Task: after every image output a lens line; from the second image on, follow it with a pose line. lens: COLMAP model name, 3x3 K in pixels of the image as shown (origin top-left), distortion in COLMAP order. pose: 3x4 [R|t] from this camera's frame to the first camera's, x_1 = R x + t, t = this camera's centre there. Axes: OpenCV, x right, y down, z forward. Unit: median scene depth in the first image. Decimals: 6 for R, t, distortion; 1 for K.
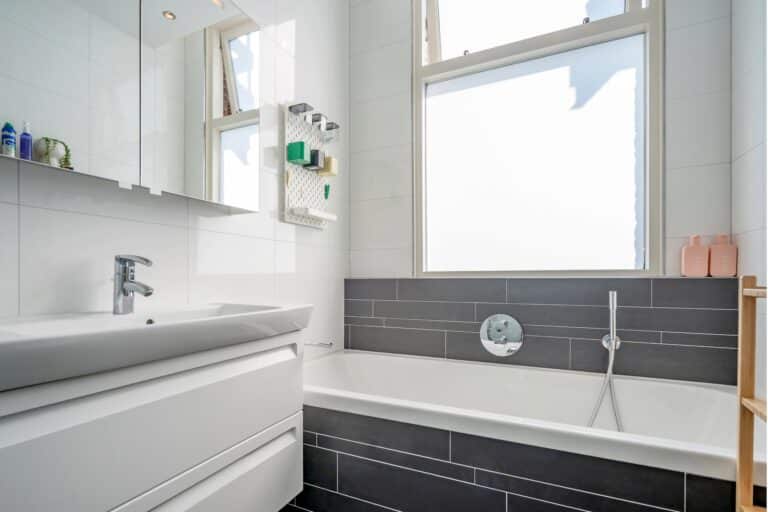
lens RADIAL K [[350.7, 0, 389.7], [0, 350.7, 280.1], [0, 0, 1]] dist [-0.036427, 0.007849]
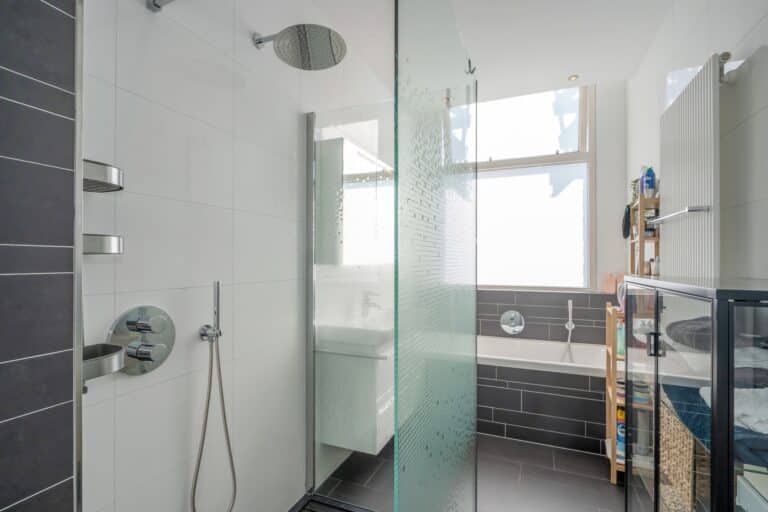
lens RADIAL K [[350.7, 0, 383.9], [0, 350.7, 258.0], [0, 0, 1]] dist [-0.036427, 0.007849]
pose [[0.999818, -0.004152, 0.018627, -0.426203], [0.004244, 0.999979, -0.004865, -0.191117], [-0.018607, 0.004944, 0.999815, -0.904800]]
